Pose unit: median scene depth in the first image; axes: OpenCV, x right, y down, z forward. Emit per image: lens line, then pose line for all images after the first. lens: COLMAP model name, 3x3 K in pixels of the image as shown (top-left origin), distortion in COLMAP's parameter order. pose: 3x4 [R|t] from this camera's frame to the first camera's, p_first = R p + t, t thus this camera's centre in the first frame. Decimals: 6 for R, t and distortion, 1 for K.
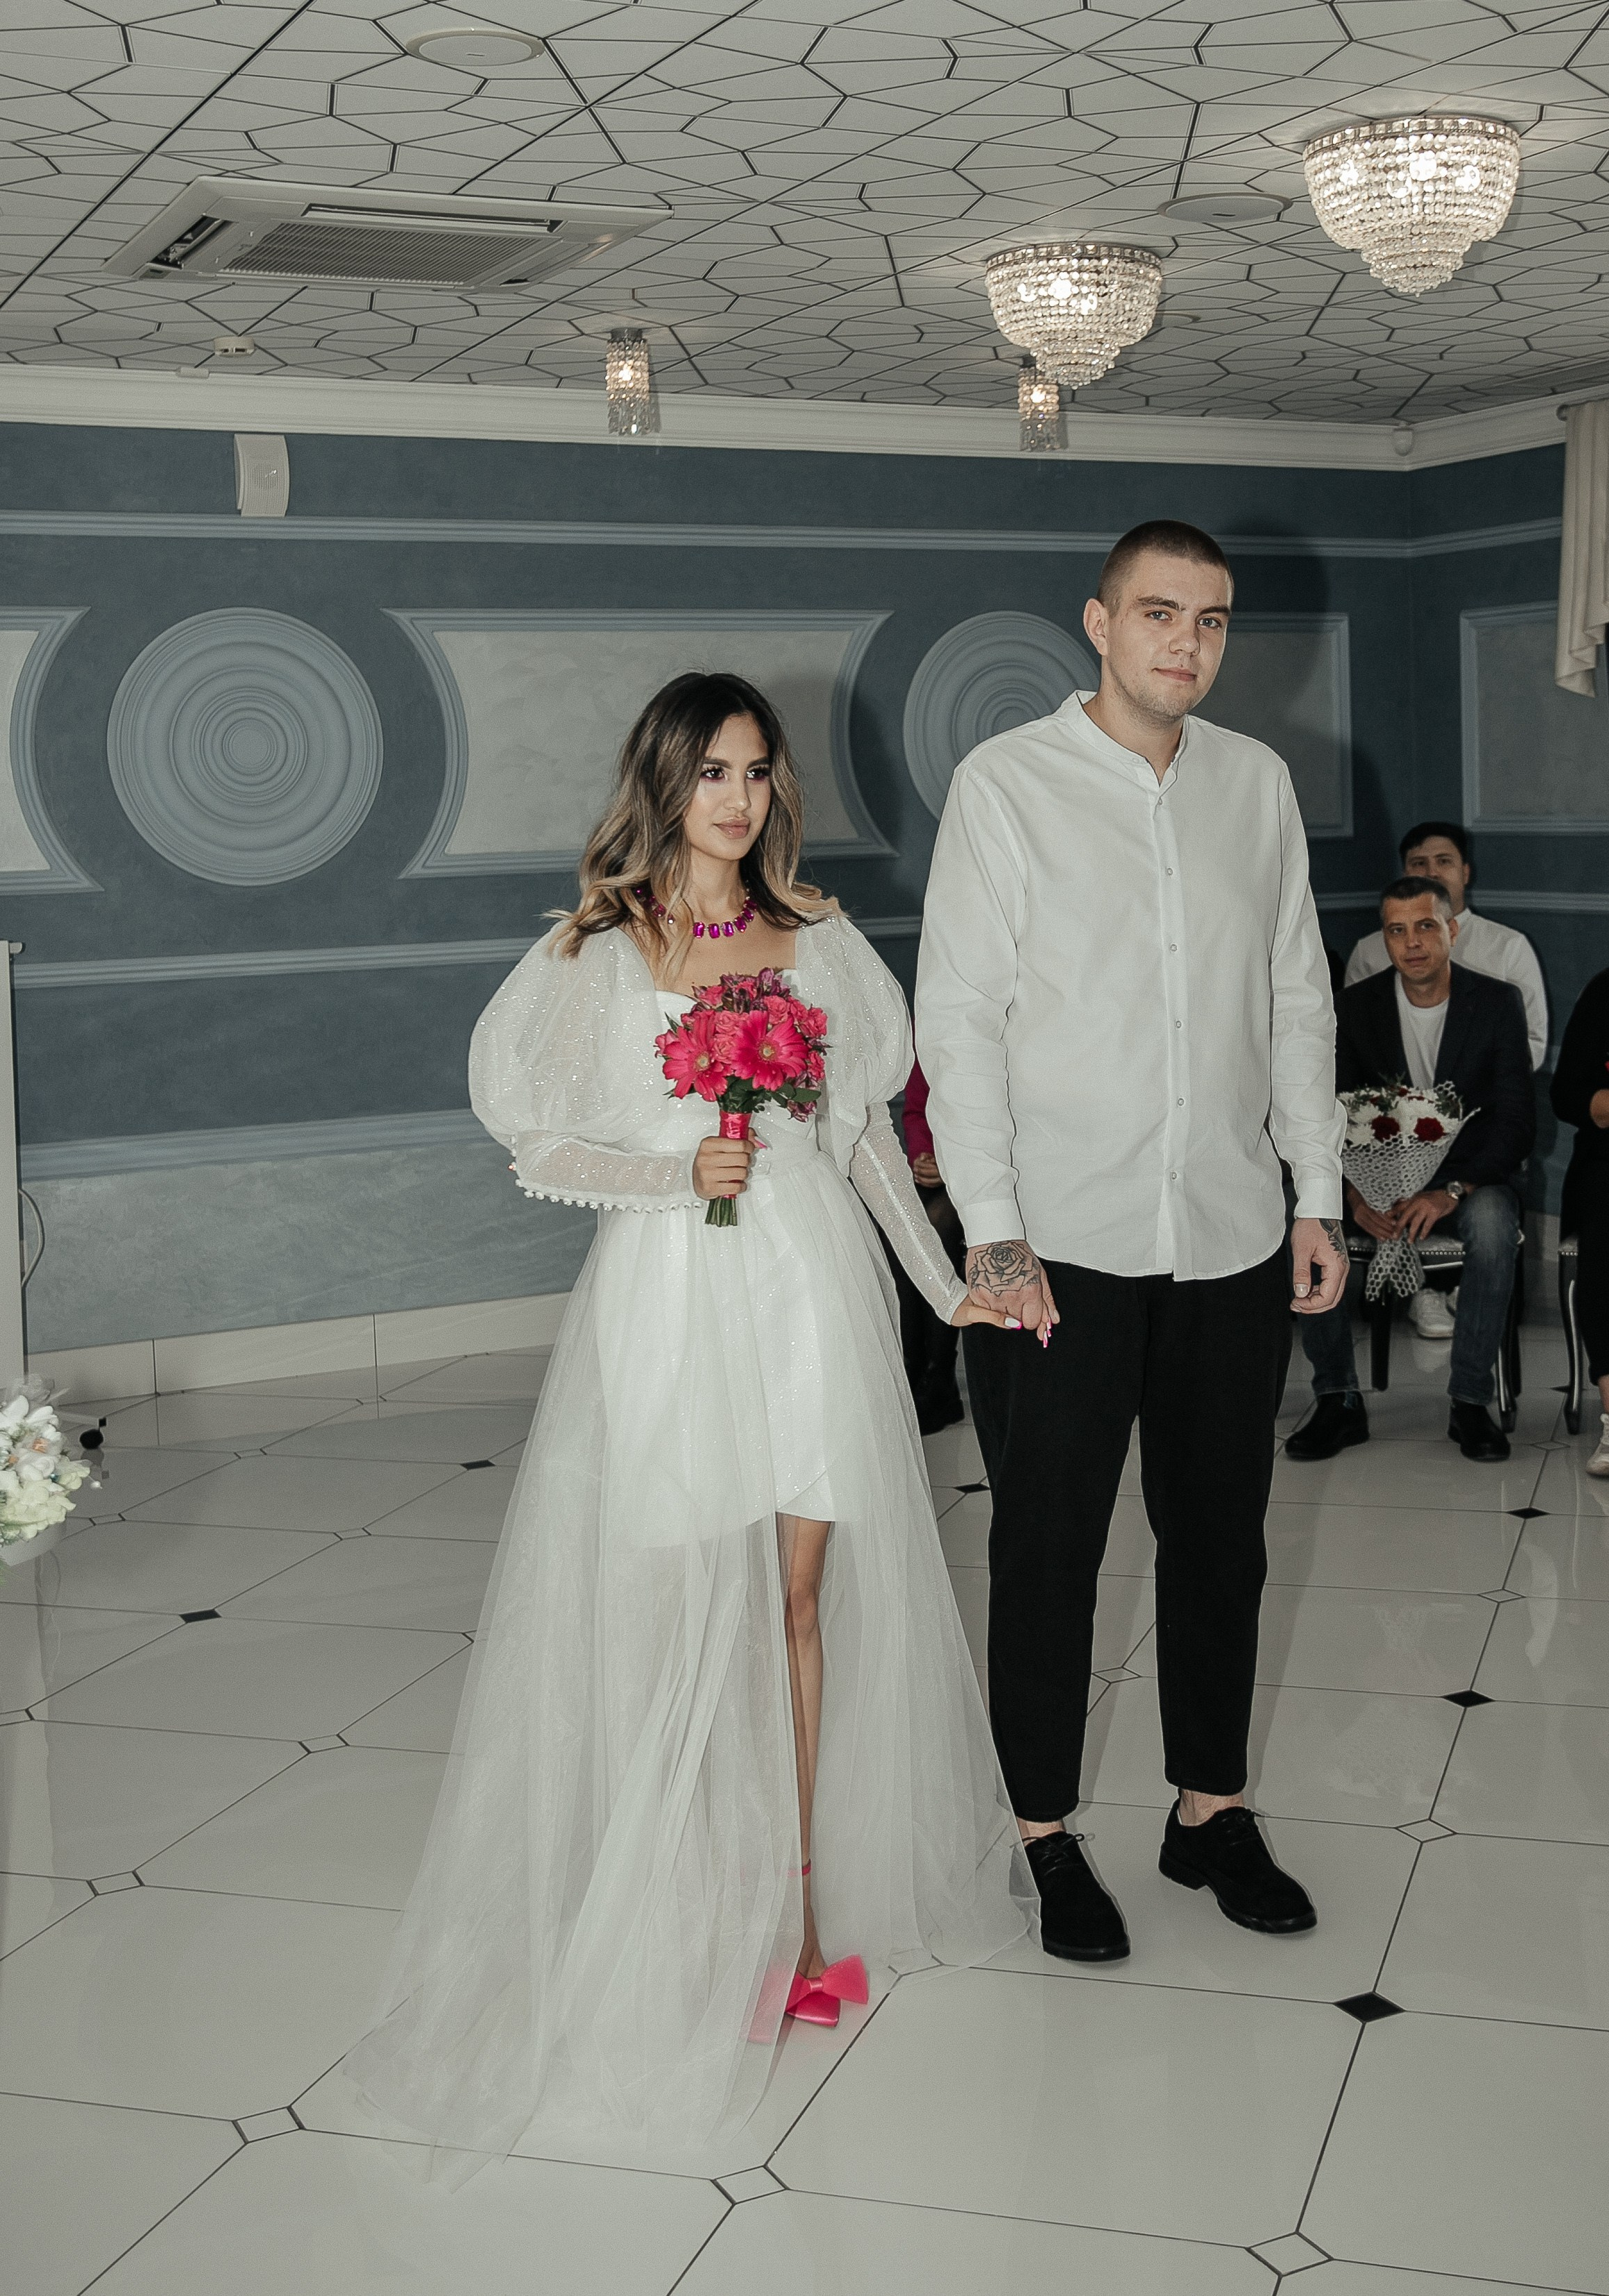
lens RADIAL K [[2709.0, 0, 767.1], [0, 2709.0, 967.3], [0, 0, 1]] dist [-0.015169, 0.000000]
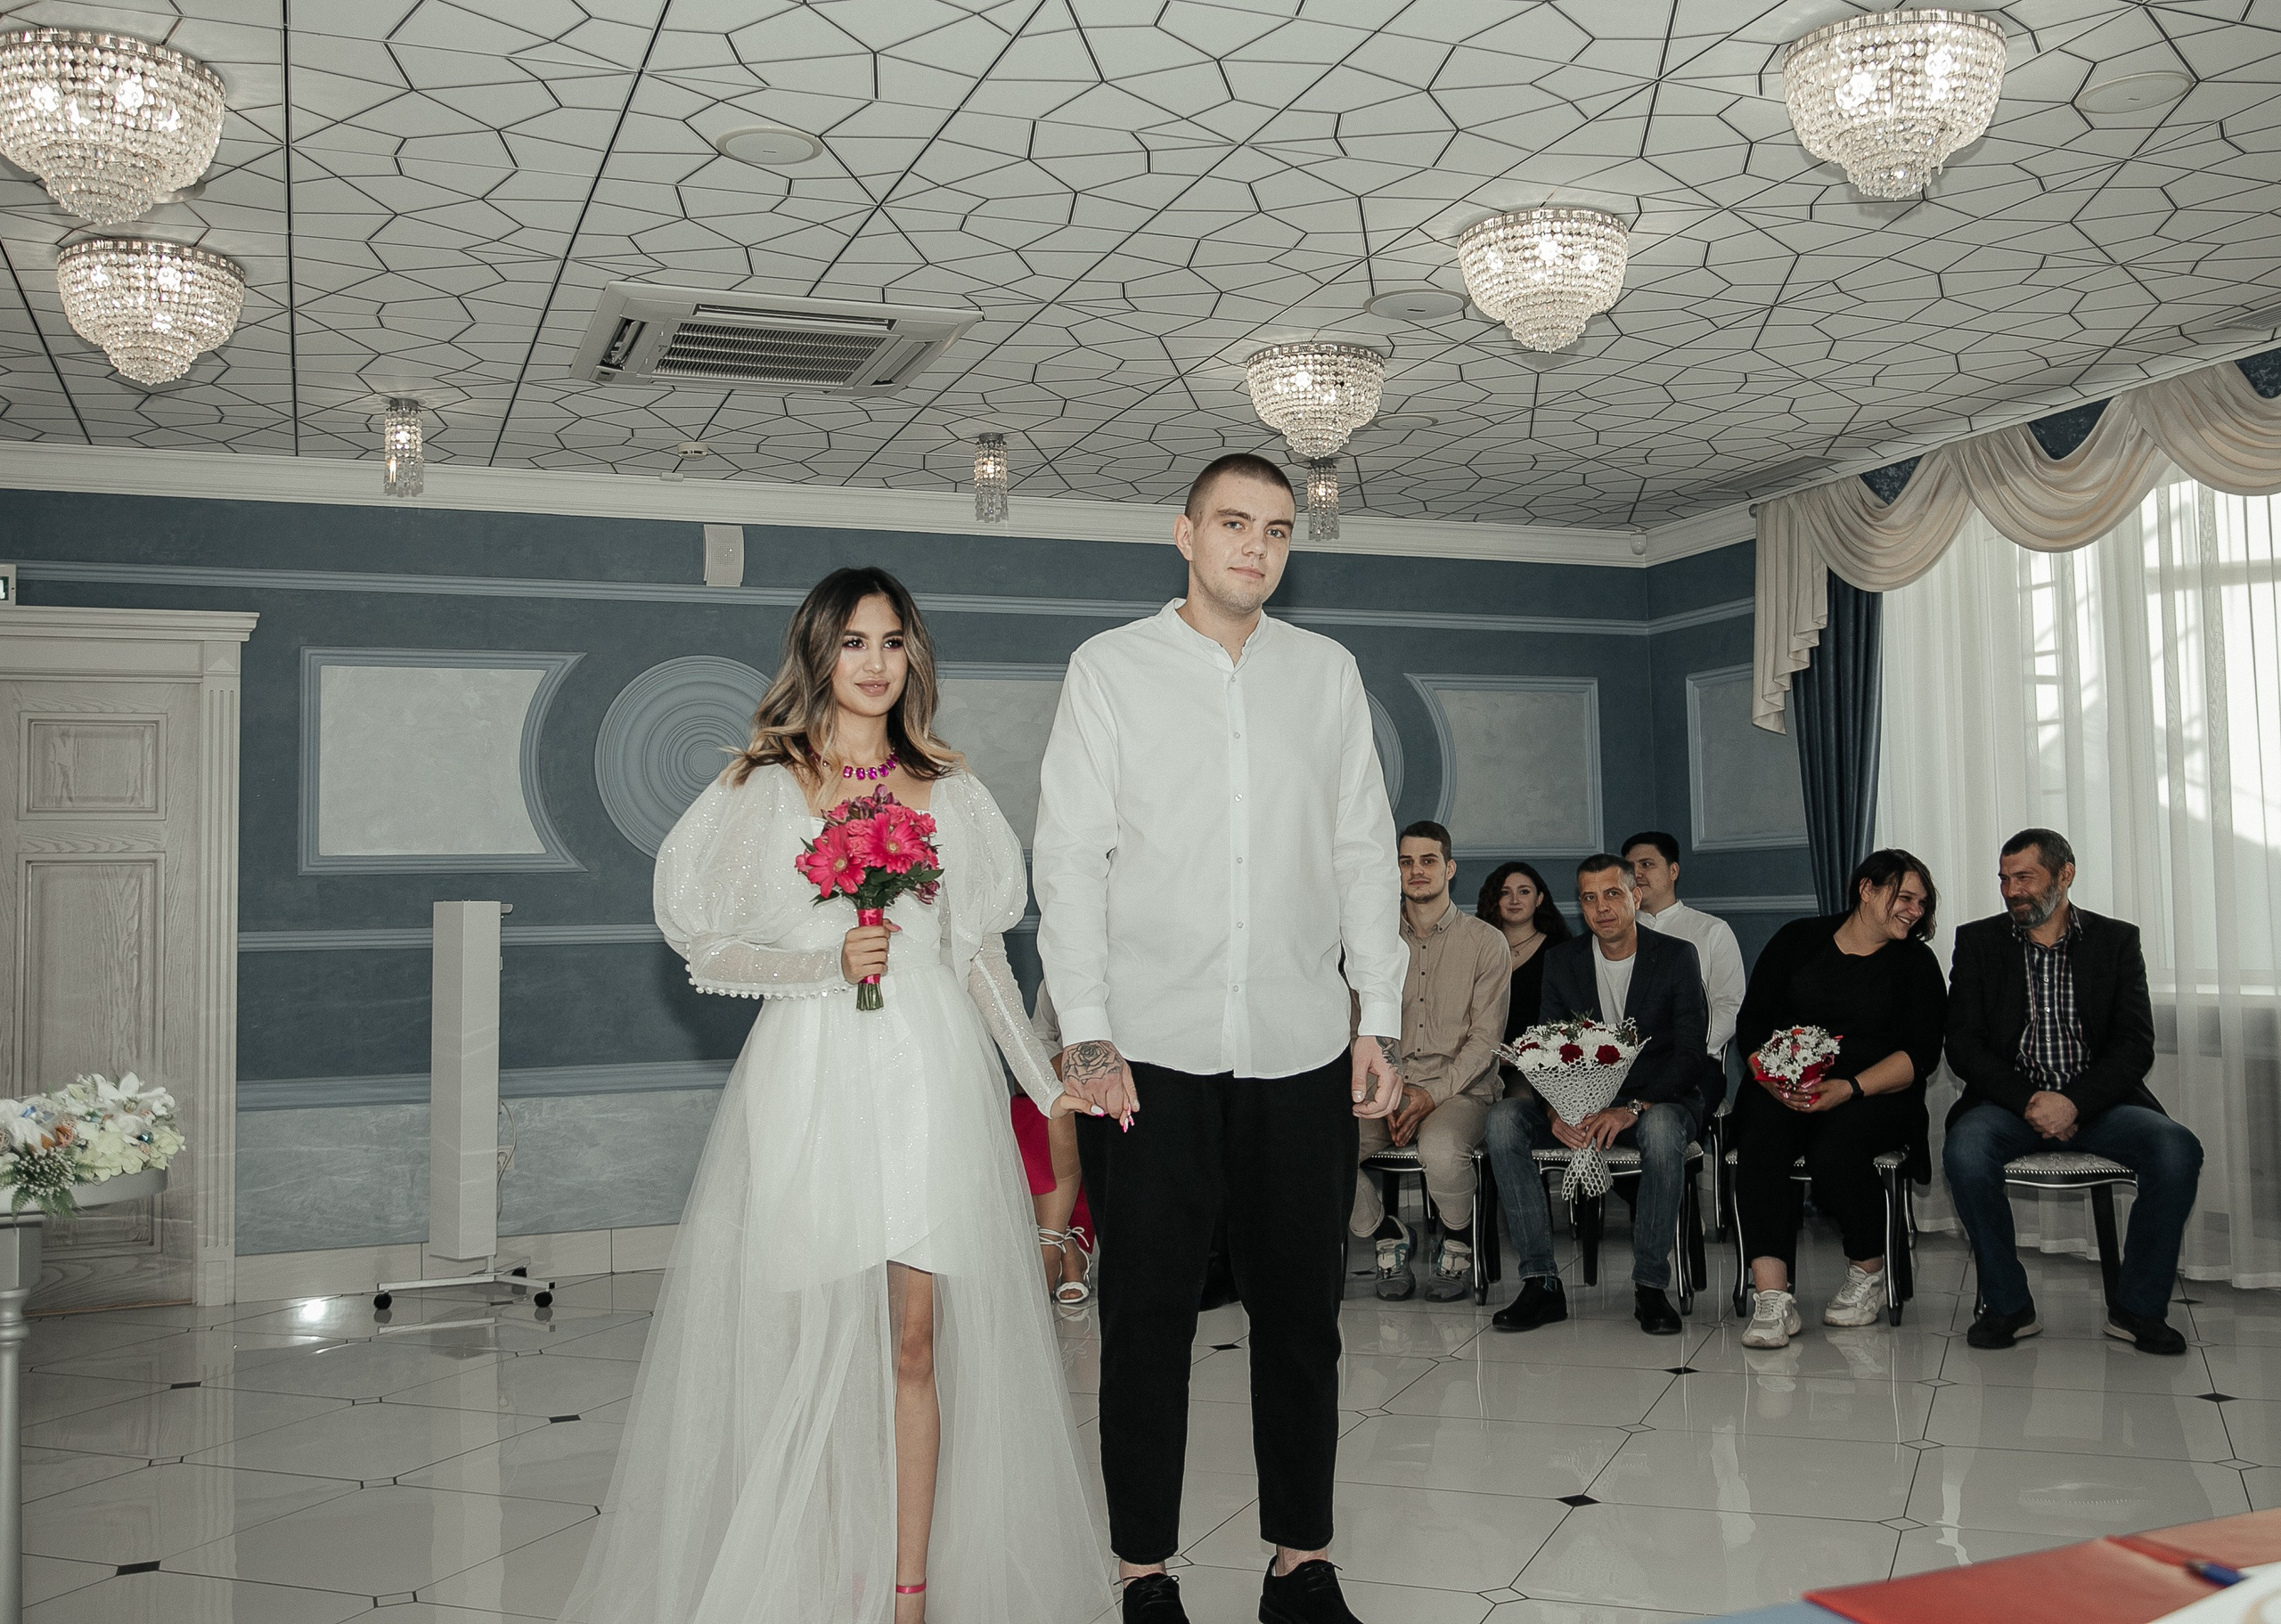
lens RADIAL K [[2071.1, 0, 1133.3], [0, 2071.1, 795.3], [0, 0, 1]] dist [-0.043985, 0.052344]
pose [[0.996542, 0.005682, -0.082898, 0.114041], [-0.016364, 0.991542, -0.128750, 0.070754], [0.081465, 0.129661, 0.988206, 0.060890]]
